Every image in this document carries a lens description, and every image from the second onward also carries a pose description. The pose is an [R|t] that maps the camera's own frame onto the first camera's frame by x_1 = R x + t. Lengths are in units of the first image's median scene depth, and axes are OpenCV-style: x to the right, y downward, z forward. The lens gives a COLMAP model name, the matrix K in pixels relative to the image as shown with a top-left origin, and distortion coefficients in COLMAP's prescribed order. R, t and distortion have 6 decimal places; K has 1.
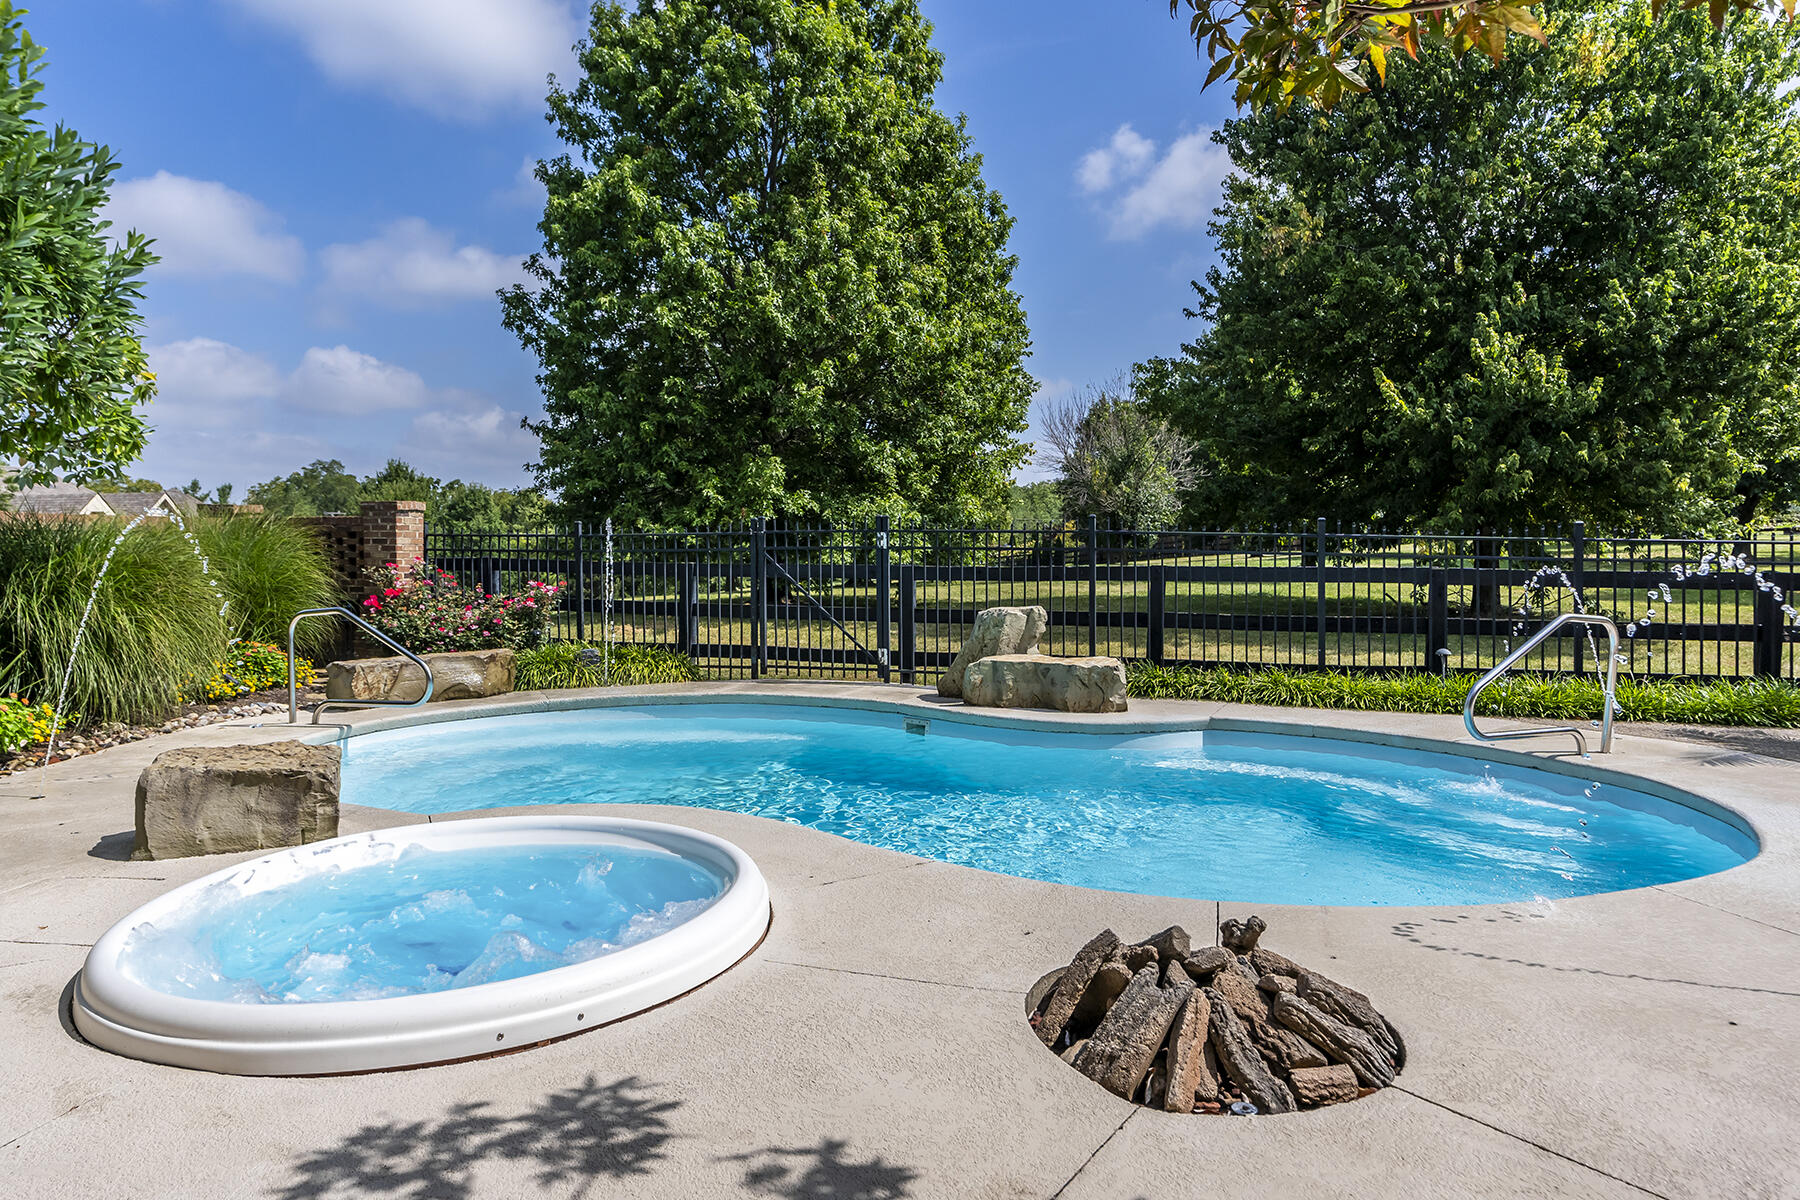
lens RADIAL K [[1080.8, 0, 899.3], [0, 1080.8, 596.2], [0, 0, 1]] dist [-0.000593, -0.000676]
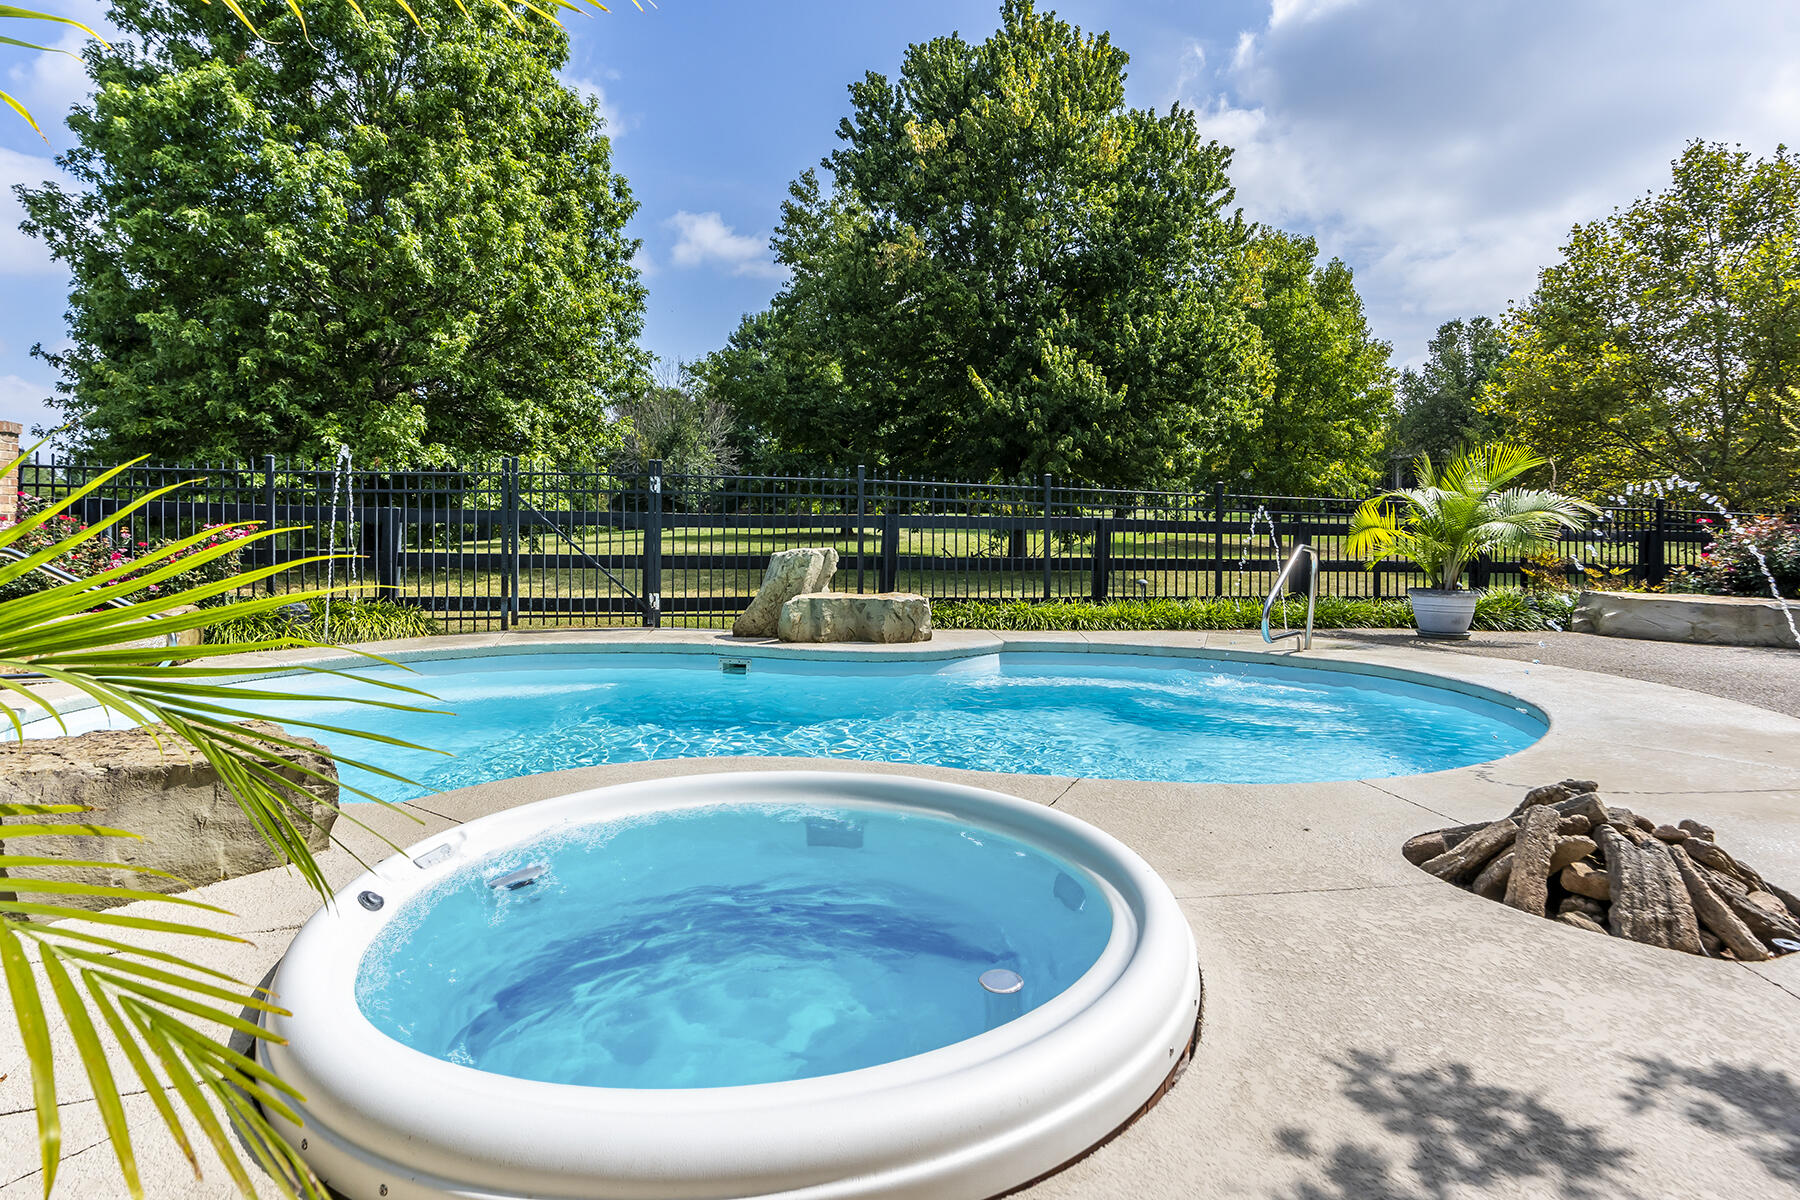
lens RADIAL K [[939.3, 0, 916.2], [0, 939.3, 538.2], [0, 0, 1]] dist [0.003278, -0.002841]
pose [[0.889940, 0.000228, 0.456077, -0.096967], [0.009747, 0.999762, -0.019518, 0.008369], [-0.455973, 0.021815, 0.889726, 0.059901]]
